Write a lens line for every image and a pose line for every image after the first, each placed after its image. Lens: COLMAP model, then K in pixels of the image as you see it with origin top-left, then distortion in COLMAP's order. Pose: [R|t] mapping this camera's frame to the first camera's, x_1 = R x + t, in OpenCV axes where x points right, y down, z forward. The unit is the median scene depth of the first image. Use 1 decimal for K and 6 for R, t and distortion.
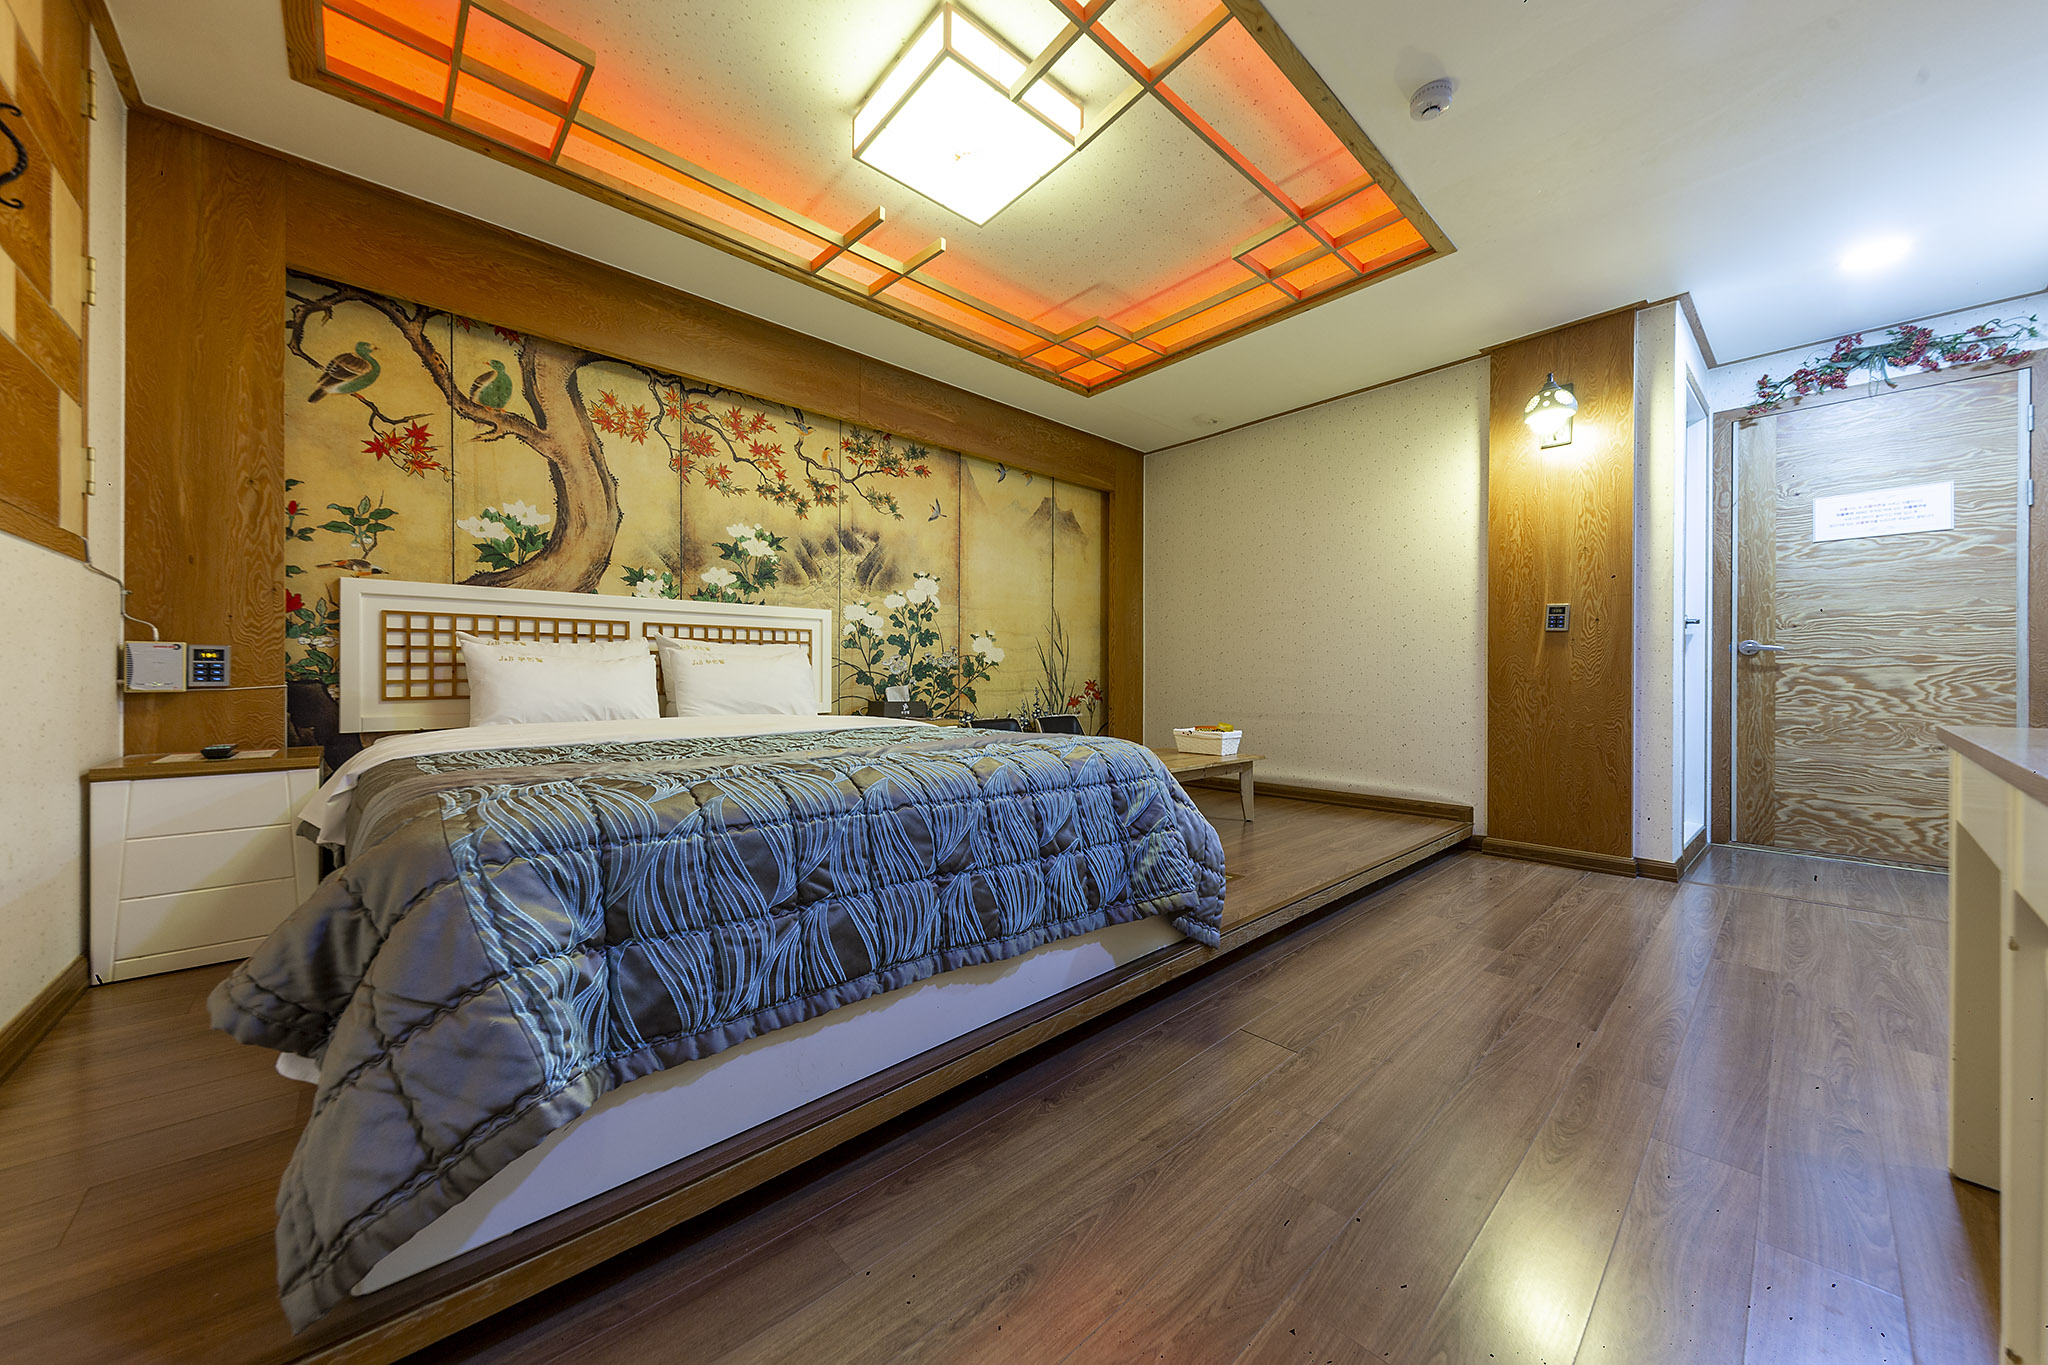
lens RADIAL K [[714.9, 0, 1019.8], [0, 714.9, 683.2], [0, 0, 1]] dist [0.018121, -0.000487]
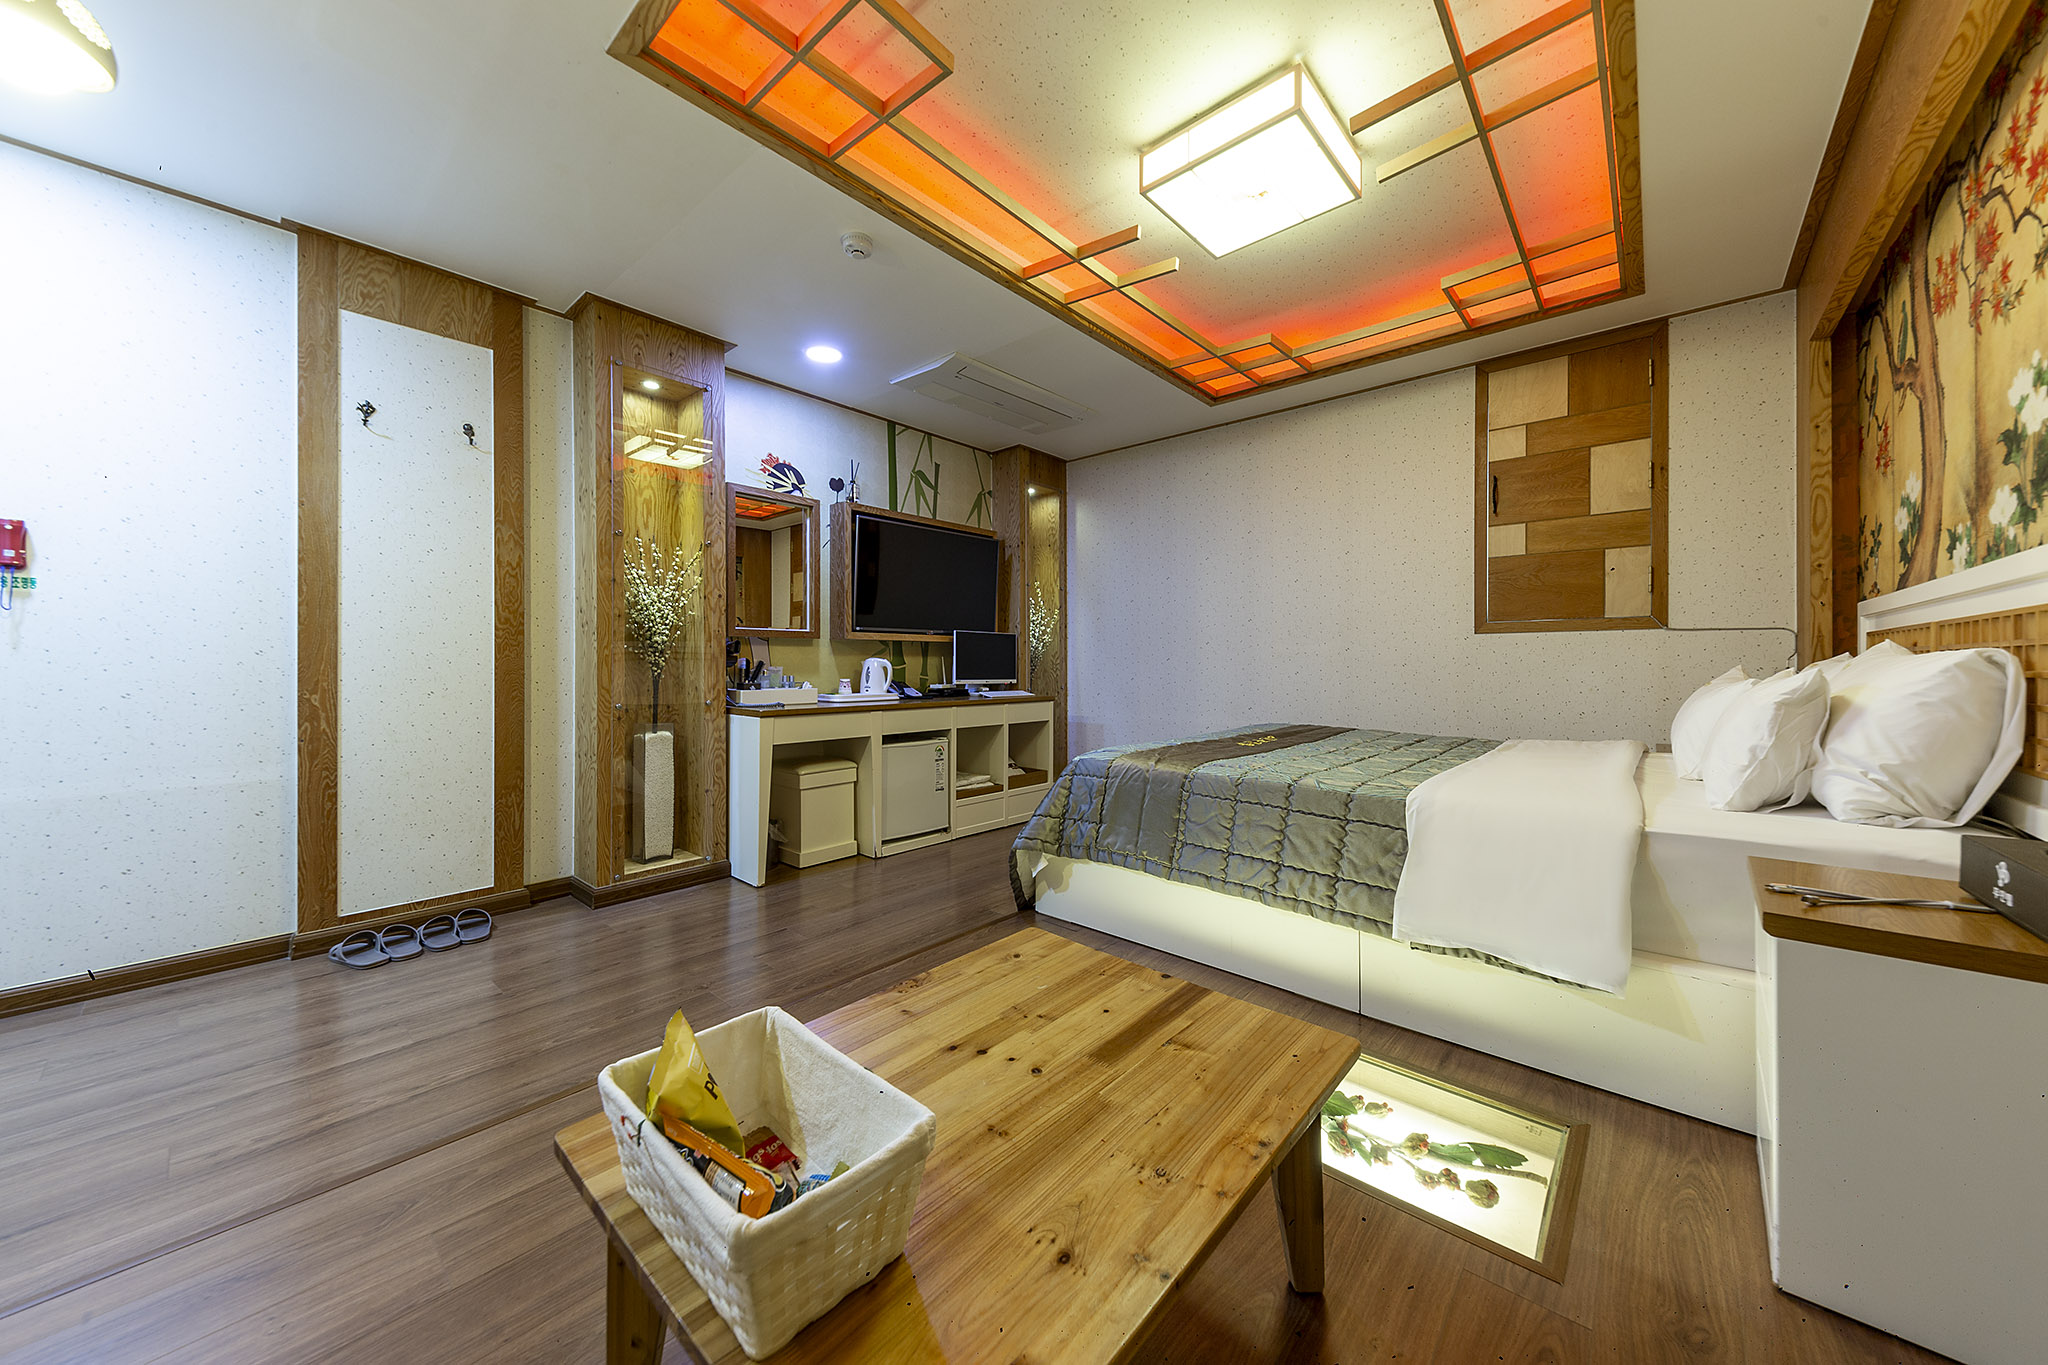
lens RADIAL K [[714.9, 0, 1030.8], [0, 714.9, 656.3], [0, 0, 1]] dist [0.018121, -0.000487]
pose [[-0.994950, -0.001912, -0.100349, 0.231552], [-0.002718, 0.999965, 0.007891, -0.052509], [0.100330, 0.008124, -0.994921, 1.337913]]
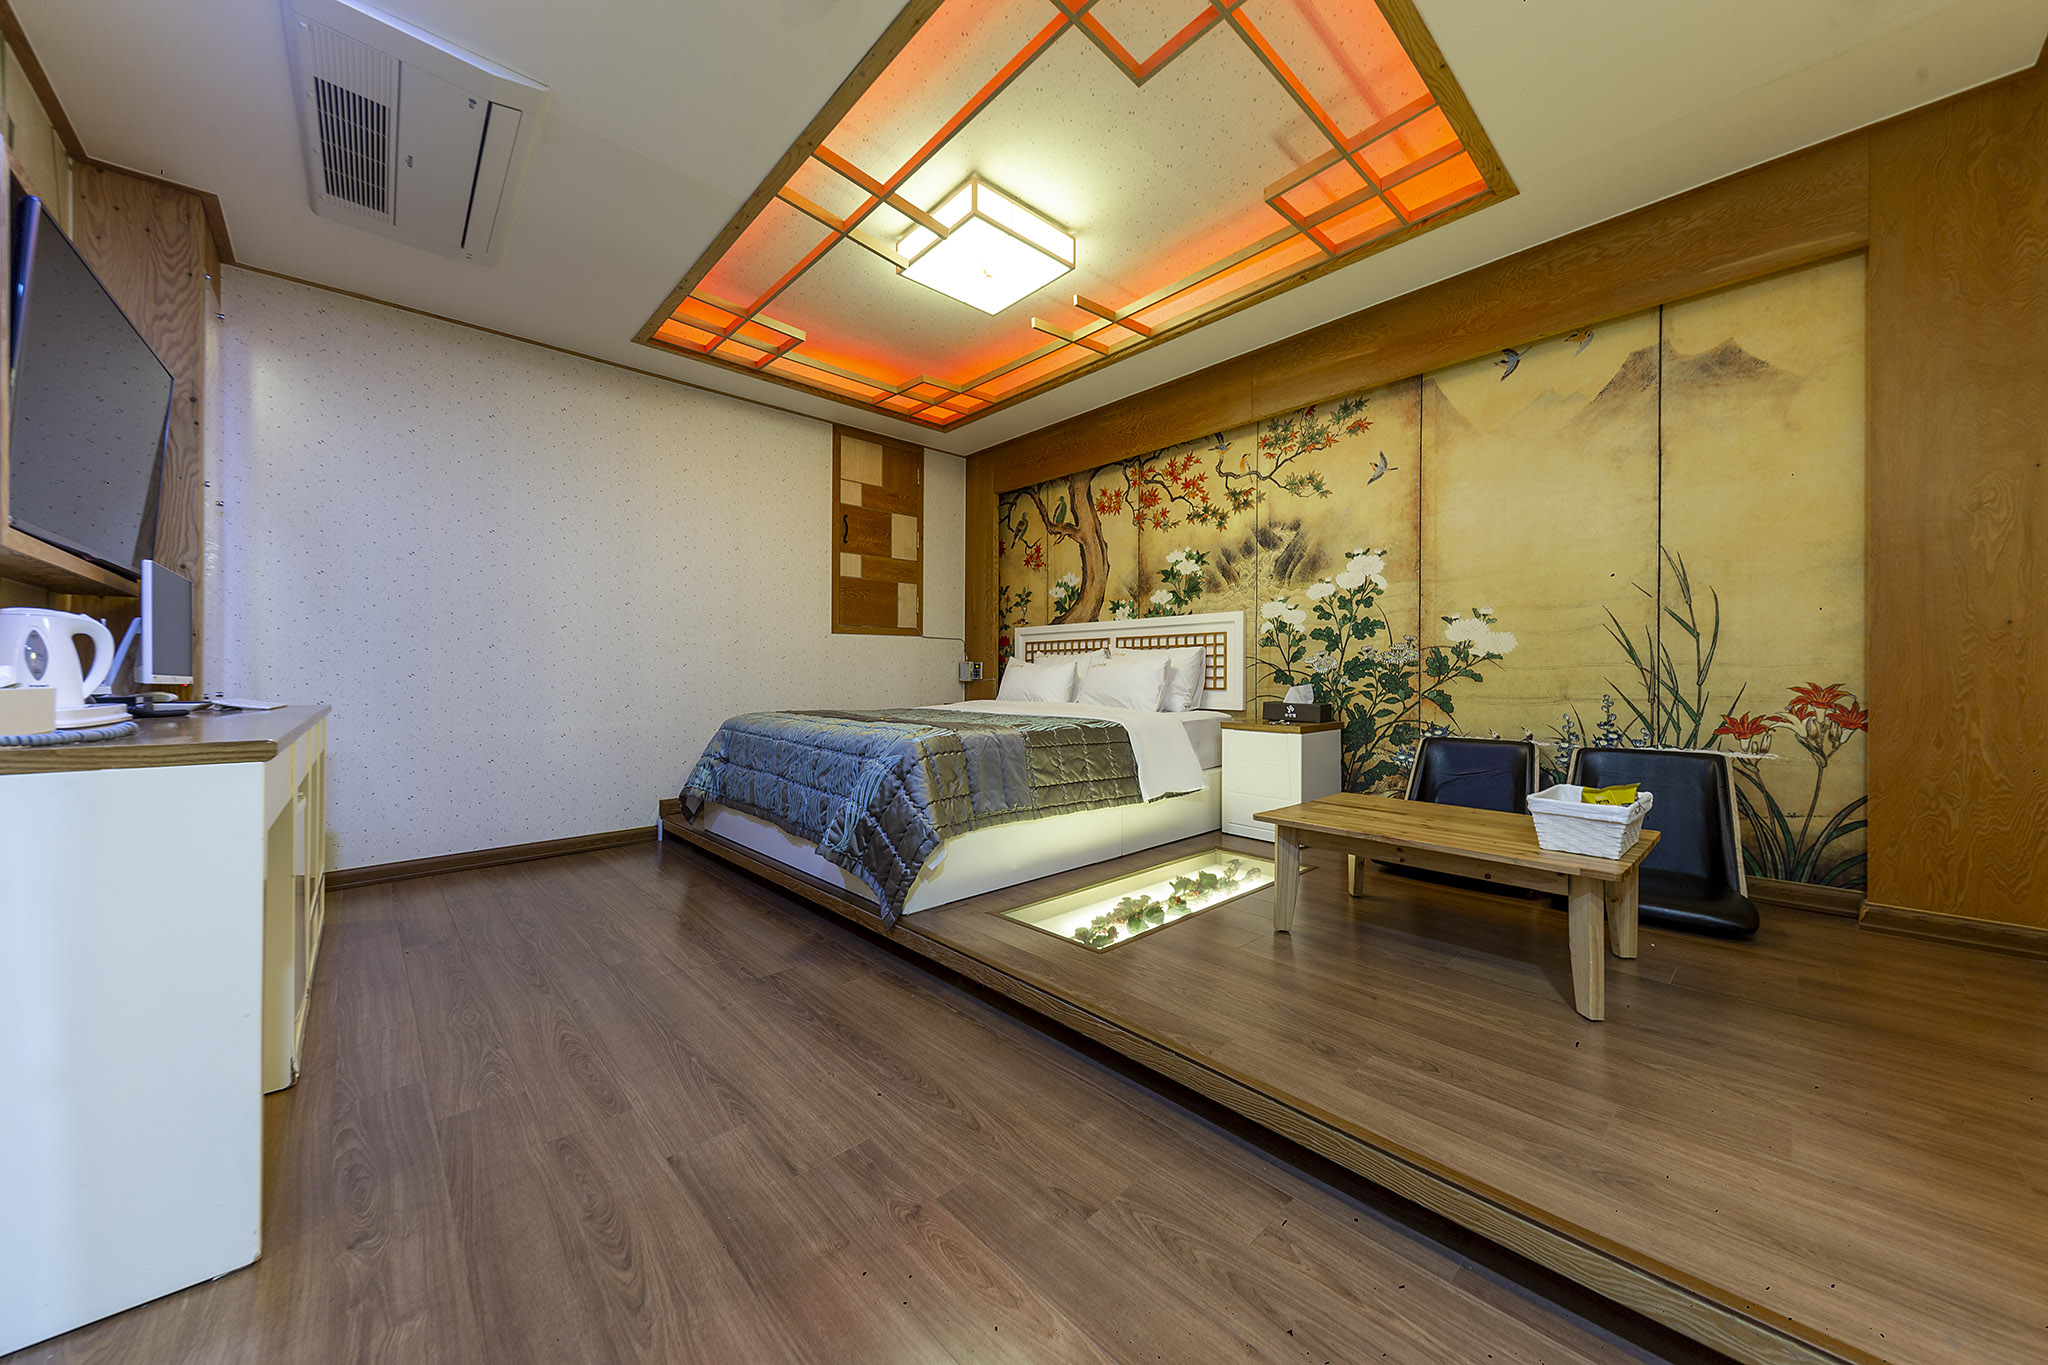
lens RADIAL K [[714.9, 0, 1021.1], [0, 714.9, 671.7], [0, 0, 1]] dist [0.018121, -0.000487]
pose [[0.001841, -0.005401, -0.999984, 0.807395], [-0.011046, 0.999924, -0.005421, -0.005884], [0.999937, 0.011056, 0.001781, 0.714776]]
